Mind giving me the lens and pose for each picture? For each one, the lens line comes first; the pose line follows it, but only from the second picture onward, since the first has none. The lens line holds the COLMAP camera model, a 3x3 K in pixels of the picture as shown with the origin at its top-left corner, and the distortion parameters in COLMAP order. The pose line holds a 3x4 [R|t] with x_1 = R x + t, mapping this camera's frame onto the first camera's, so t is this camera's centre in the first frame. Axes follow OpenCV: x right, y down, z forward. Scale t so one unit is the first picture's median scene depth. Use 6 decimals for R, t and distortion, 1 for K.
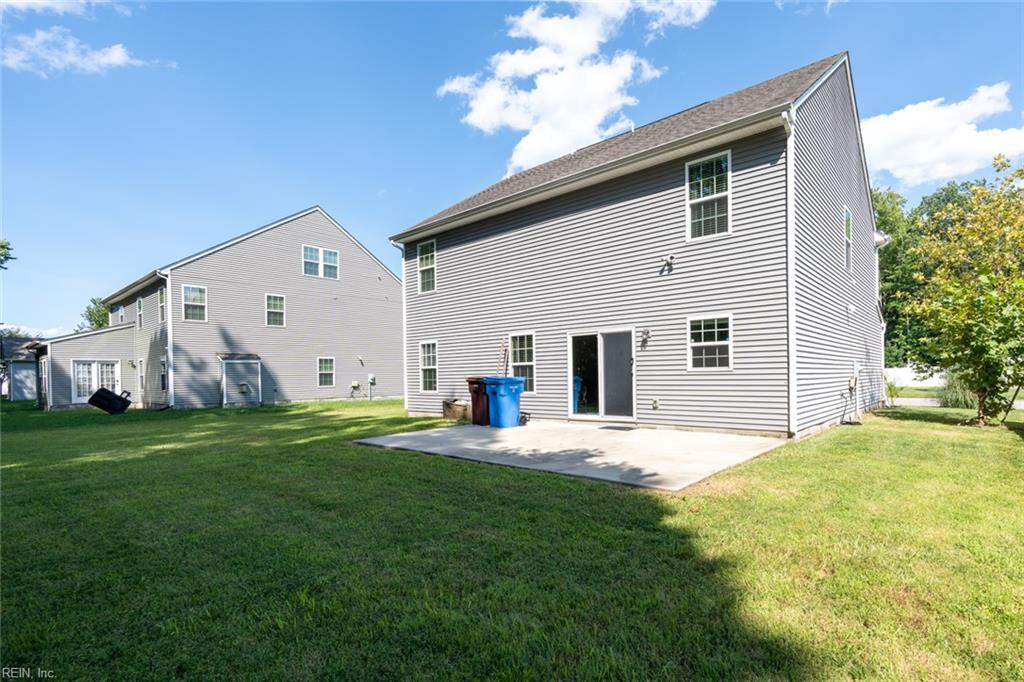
lens RADIAL K [[522.4, 0, 548.1], [0, 522.4, 376.0], [0, 0, 1]] dist [0.000665, 0.000304]
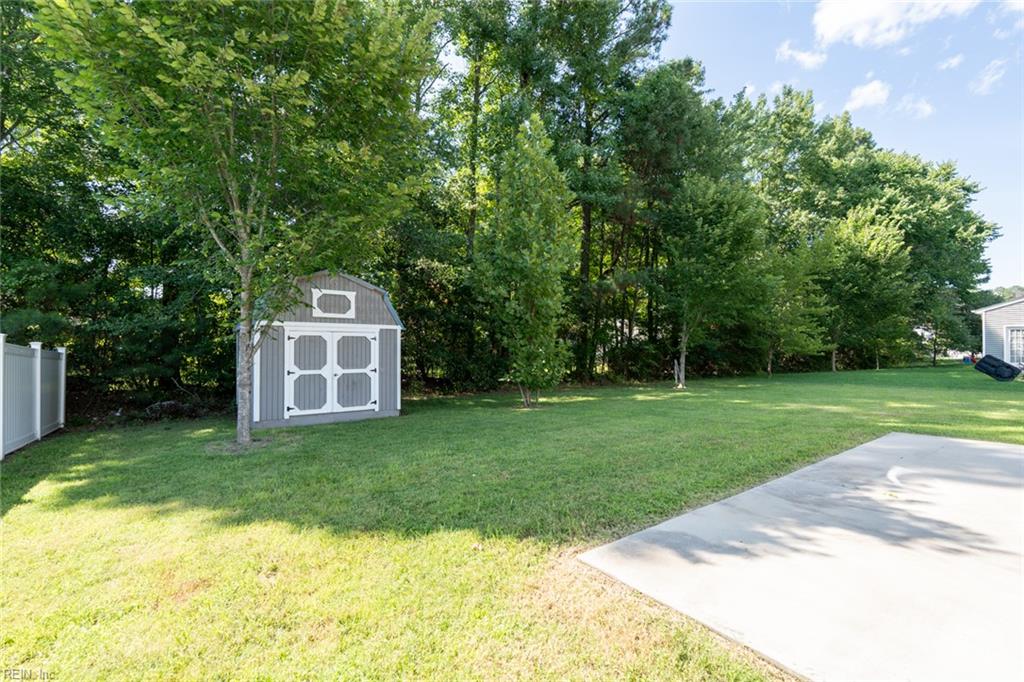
lens RADIAL K [[449.7, 0, 513.3], [0, 449.7, 342.0], [0, 0, 1]] dist [-0.000108, 0.000084]
pose [[-0.271178, 0.008650, -0.962490, 0.606246], [0.002261, 0.999963, 0.008349, -0.027983], [0.962527, 0.000088, -0.271187, 0.848209]]
